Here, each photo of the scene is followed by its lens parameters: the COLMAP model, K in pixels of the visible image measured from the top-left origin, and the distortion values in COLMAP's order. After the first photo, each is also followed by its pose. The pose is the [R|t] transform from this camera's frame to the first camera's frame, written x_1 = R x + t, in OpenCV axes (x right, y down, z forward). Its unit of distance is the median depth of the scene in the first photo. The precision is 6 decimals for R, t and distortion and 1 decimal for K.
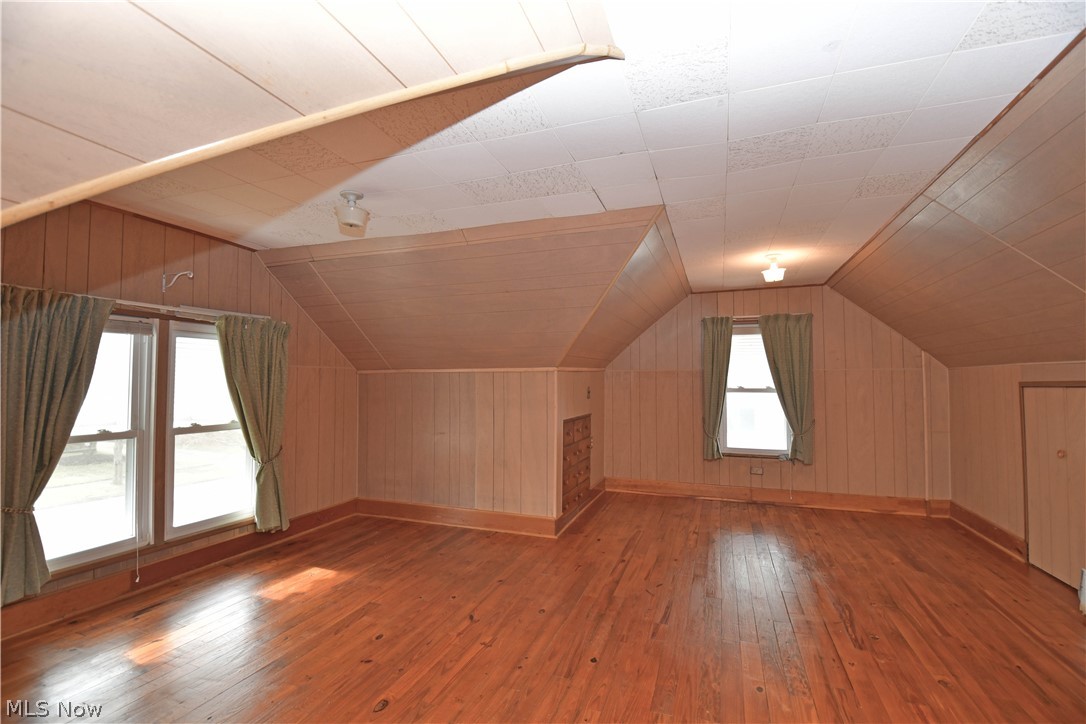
lens RADIAL K [[477.3, 0, 582.1], [0, 477.3, 363.0], [0, 0, 1]] dist [0.002113, -0.015567]
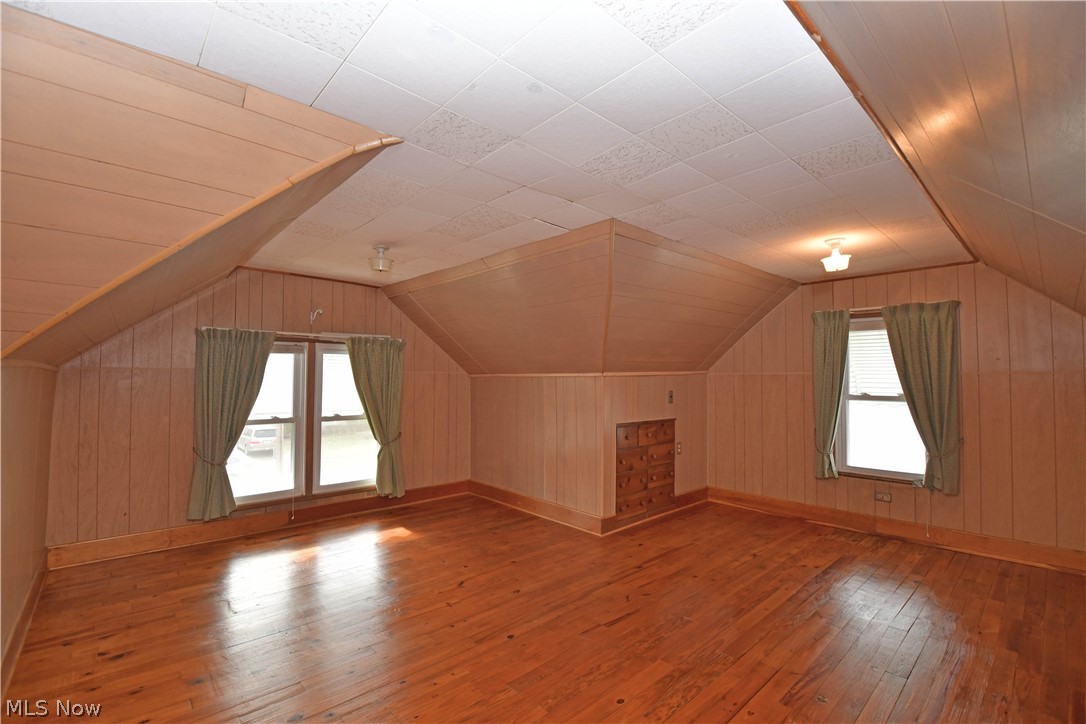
lens RADIAL K [[477.3, 0, 541.3], [0, 477.3, 361.3], [0, 0, 1]] dist [0.002113, -0.015567]
pose [[0.885721, -0.012817, -0.464042, 0.361101], [0.012572, 0.999914, -0.003621, -0.016230], [0.464048, -0.002627, 0.885806, 0.016047]]
